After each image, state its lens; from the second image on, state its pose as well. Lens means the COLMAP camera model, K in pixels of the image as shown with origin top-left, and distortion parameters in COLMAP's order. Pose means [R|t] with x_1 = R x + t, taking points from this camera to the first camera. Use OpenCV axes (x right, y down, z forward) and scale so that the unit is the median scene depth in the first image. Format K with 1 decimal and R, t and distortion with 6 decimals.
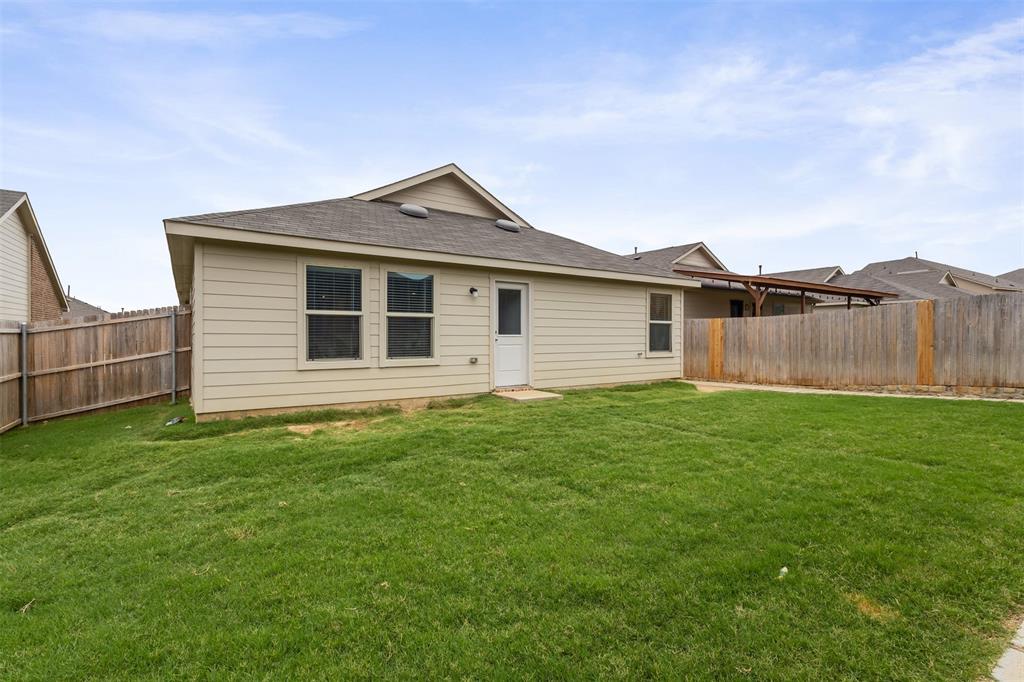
lens RADIAL K [[471.2, 0, 515.6], [0, 471.2, 334.5], [0, 0, 1]] dist [0.000705, 0.000620]
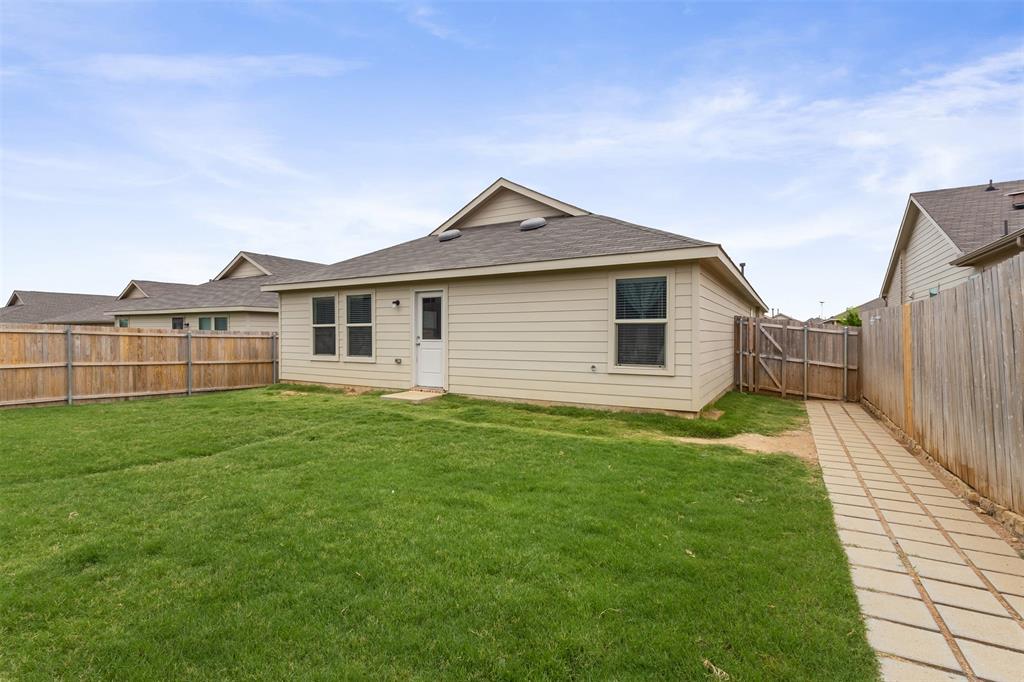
lens RADIAL K [[471.2, 0, 515.7], [0, 471.2, 343.6], [0, 0, 1]] dist [0.000705, 0.000620]
pose [[0.441939, 0.005412, -0.897029, 1.050216], [-0.005736, 0.999978, 0.003207, 0.005136], [0.897027, 0.003728, 0.441960, 0.702962]]
